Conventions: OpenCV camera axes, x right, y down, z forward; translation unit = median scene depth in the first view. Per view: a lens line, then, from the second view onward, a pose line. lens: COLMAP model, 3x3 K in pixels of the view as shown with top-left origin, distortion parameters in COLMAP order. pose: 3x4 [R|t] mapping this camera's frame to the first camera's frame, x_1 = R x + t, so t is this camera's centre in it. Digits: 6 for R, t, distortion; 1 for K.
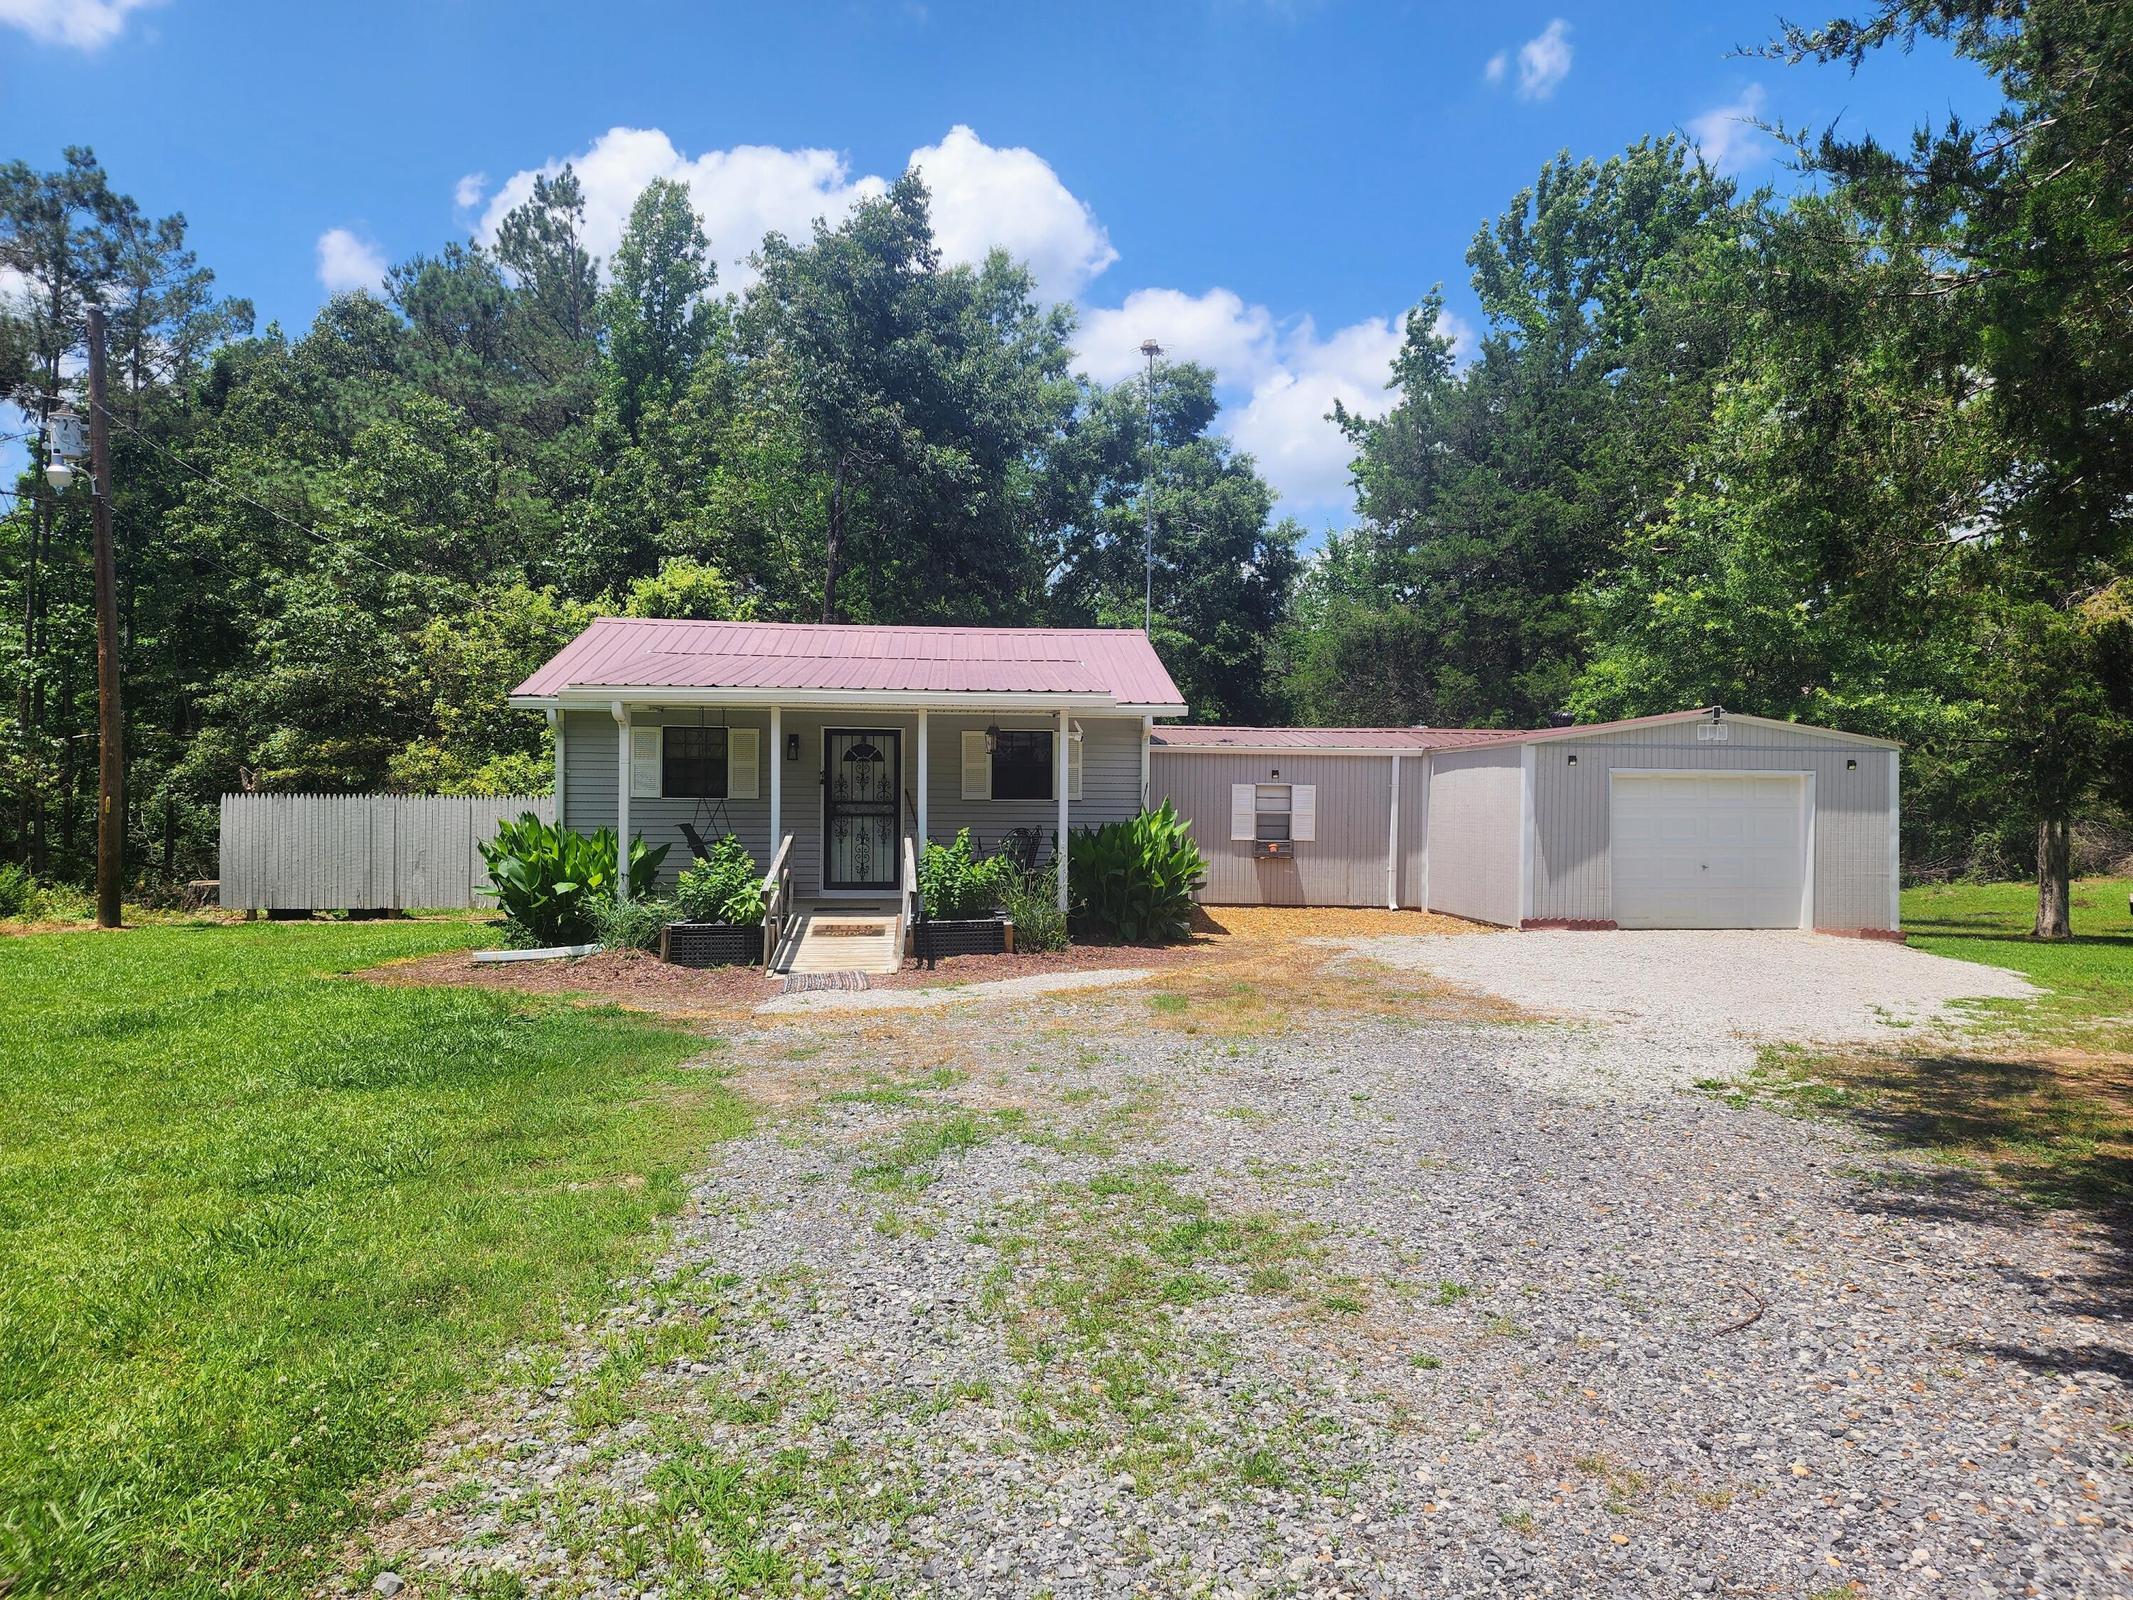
lens RADIAL K [[1471.6, 0, 1066.5], [0, 1471.6, 800.0], [0, 0, 1]] dist [0.005706, 0.098152]
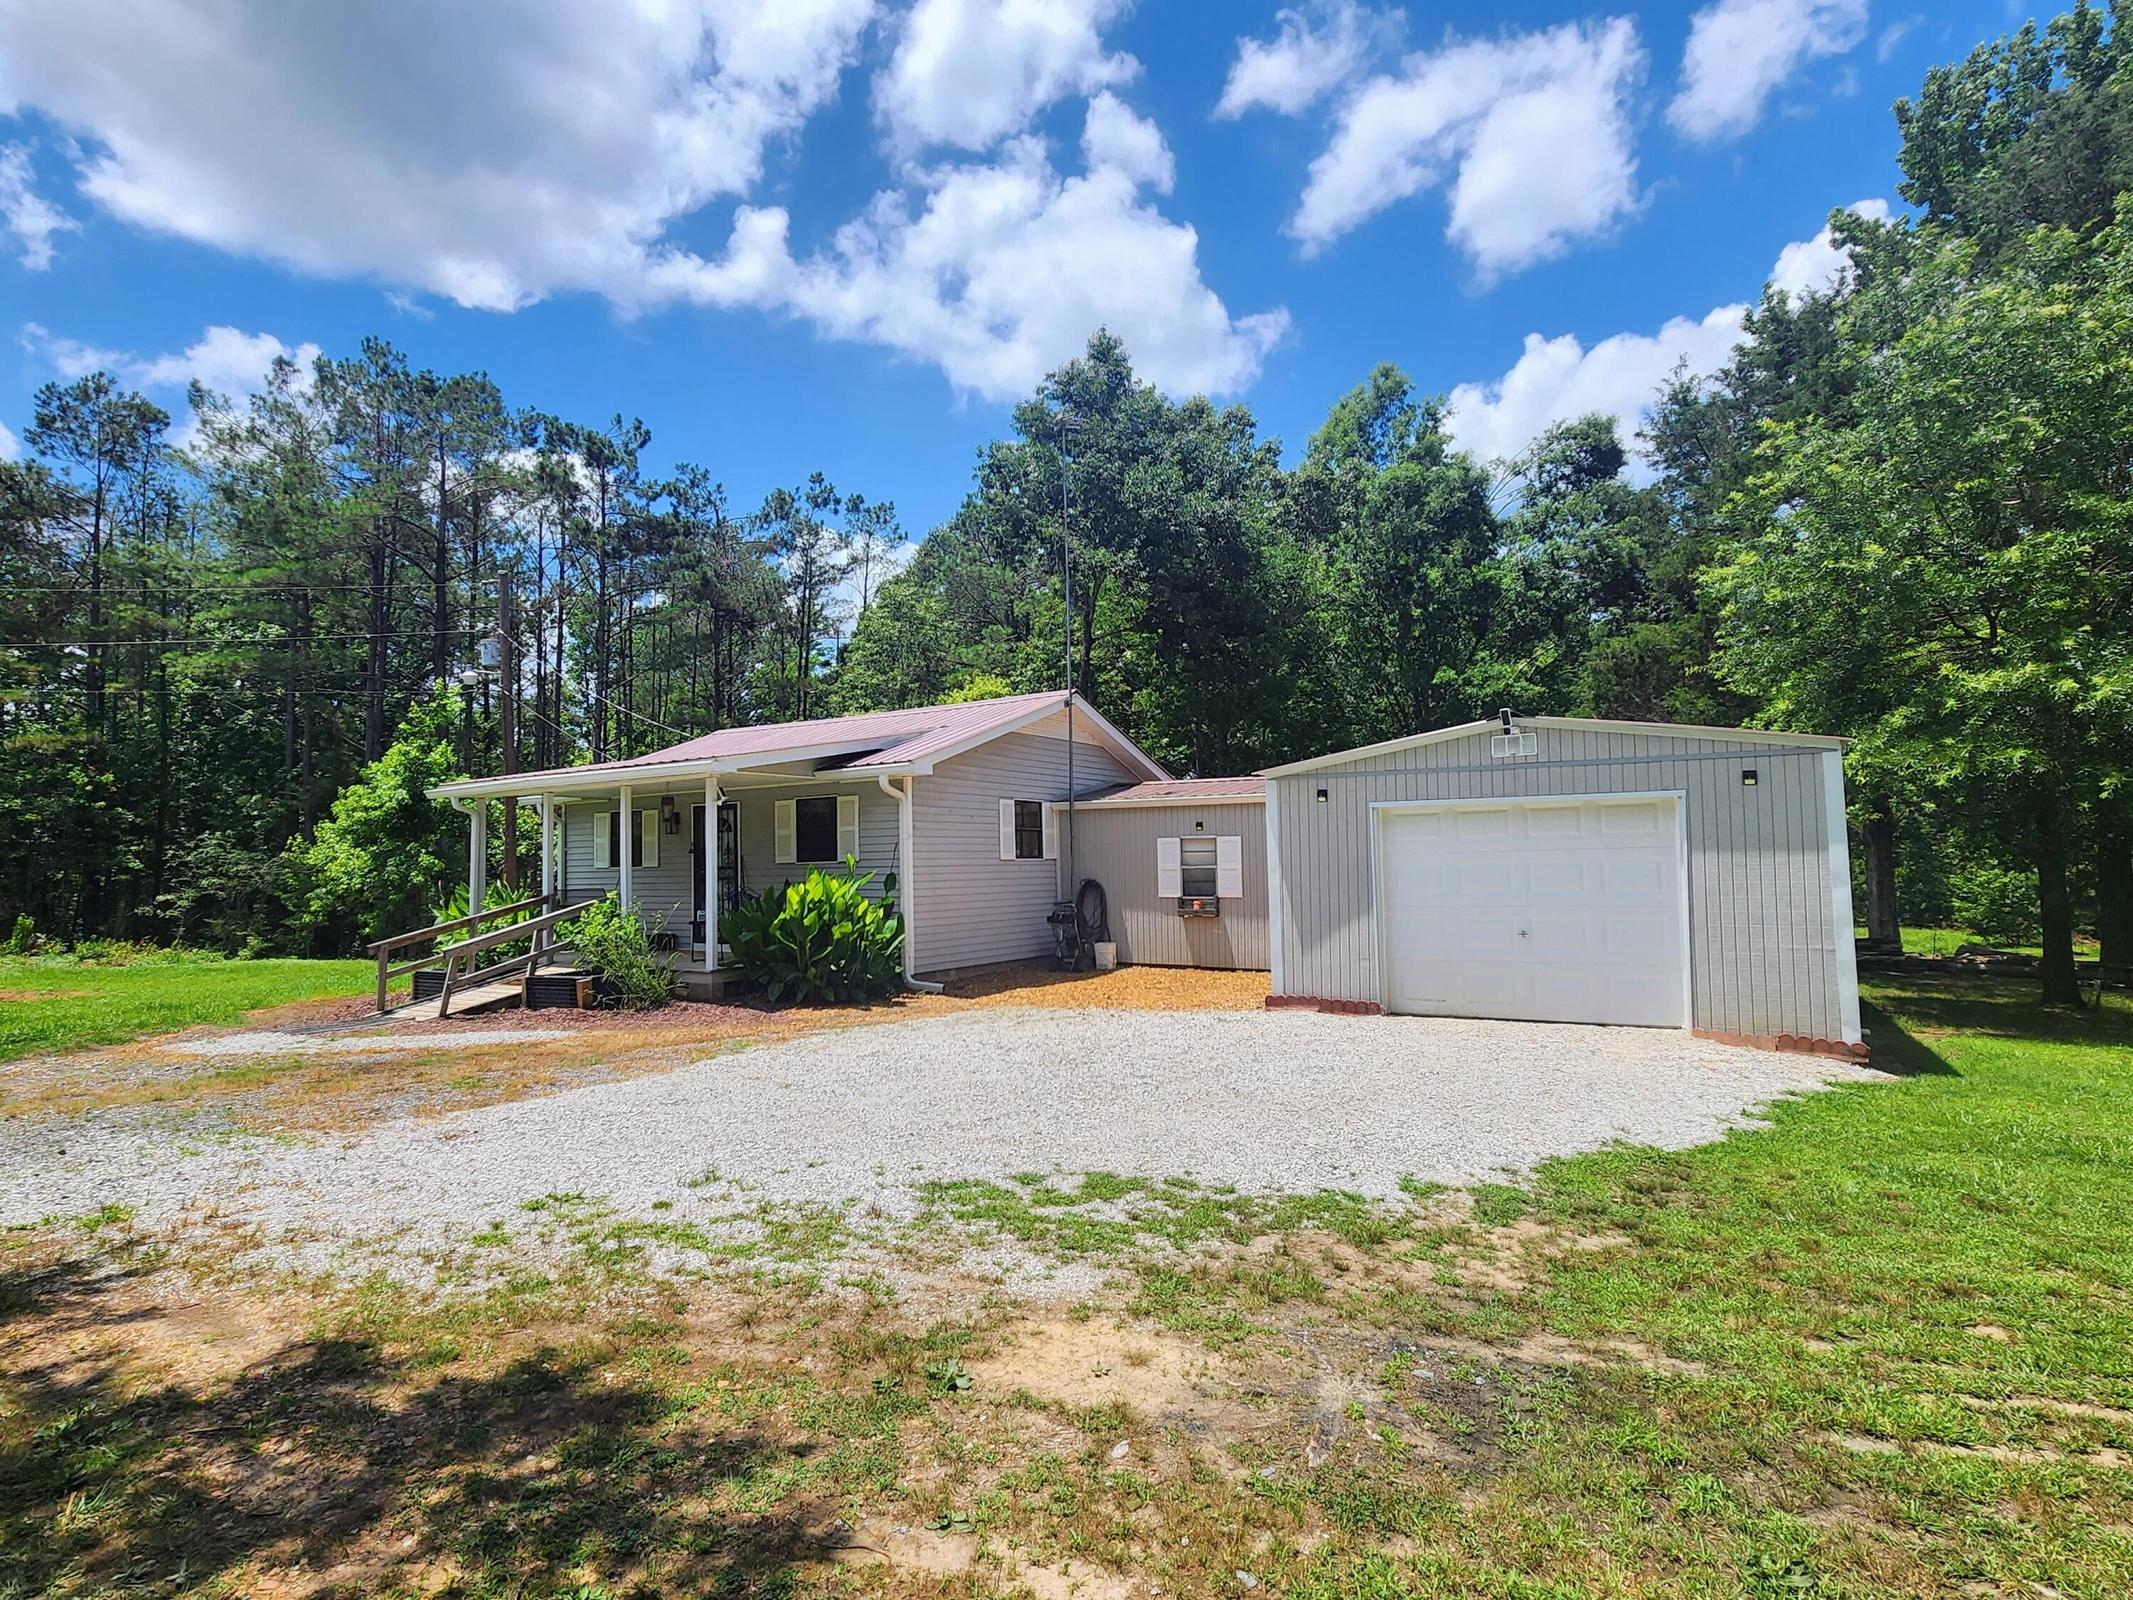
lens RADIAL K [[1125.2, 0, 1066.5], [0, 1125.2, 800.0], [0, 0, 1]] dist [-0.002166, -0.000209]
pose [[0.798323, -0.054180, -0.599787, 0.584517], [0.021746, 0.997889, -0.061198, 0.009032], [0.601836, 0.035813, 0.797816, 0.435757]]
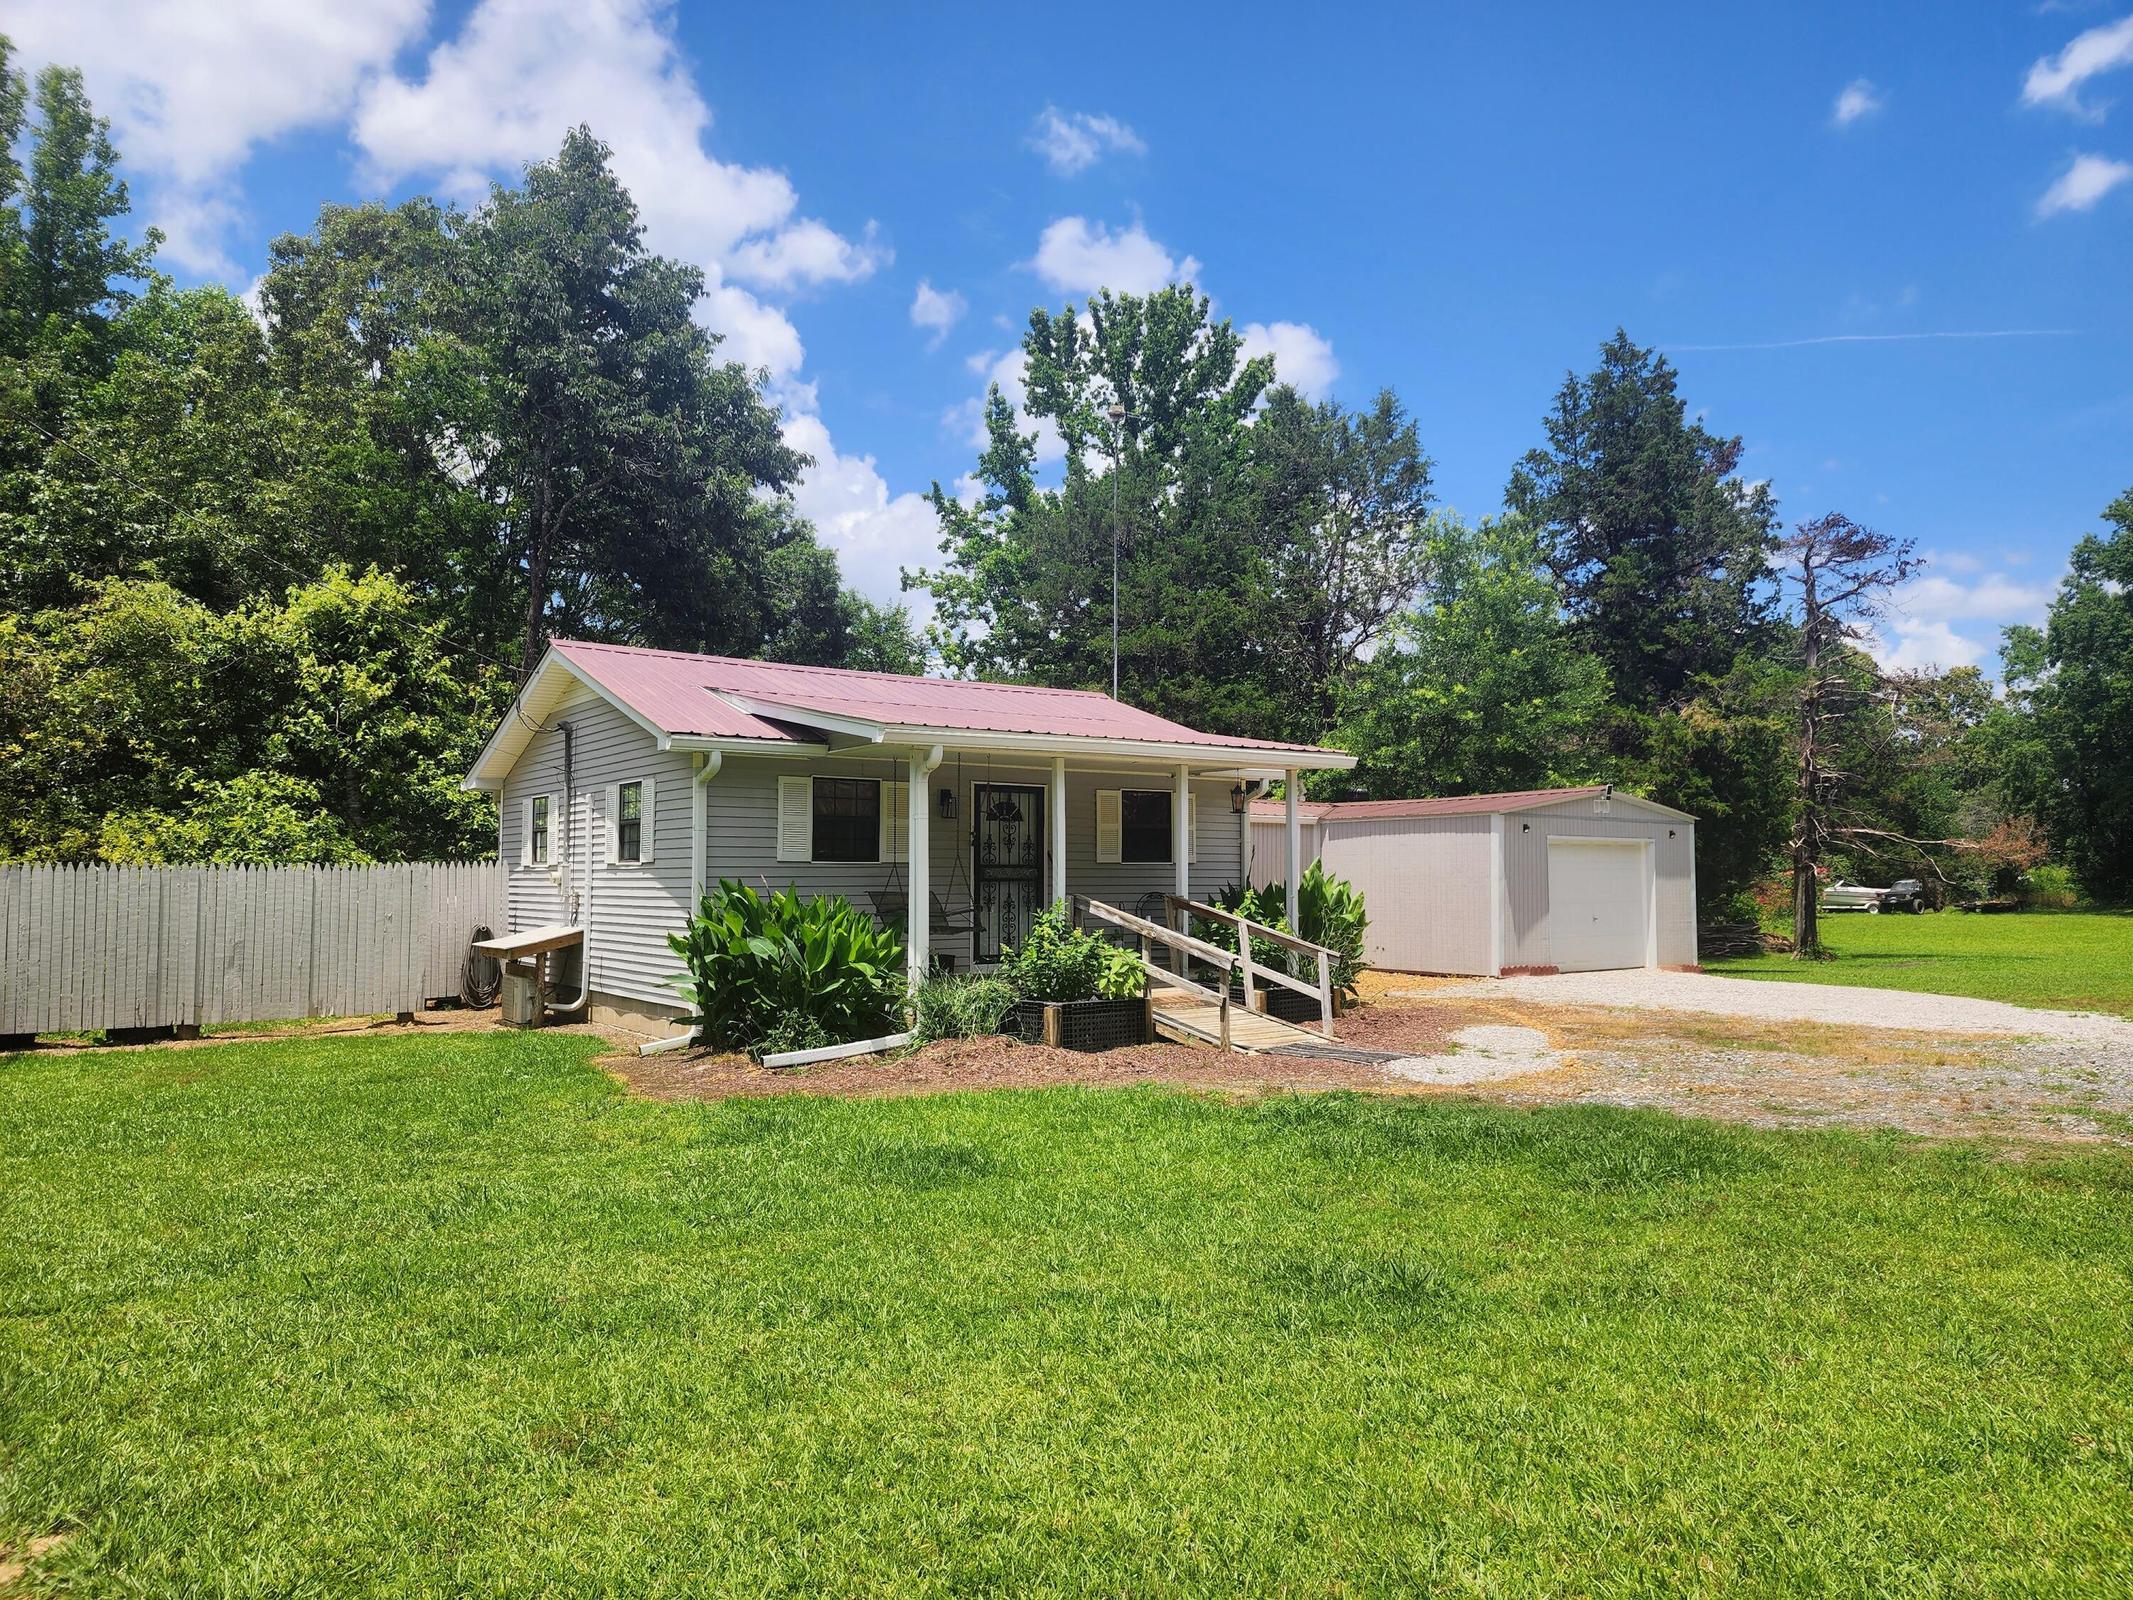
lens RADIAL K [[1471.6, 0, 1066.5], [0, 1471.6, 800.0], [0, 0, 1]] dist [0.005706, 0.098152]
pose [[0.852160, 0.020624, 0.522875, -0.561255], [0.008327, 0.998562, -0.052958, 0.008946], [-0.523215, 0.049483, 0.850763, 0.201037]]
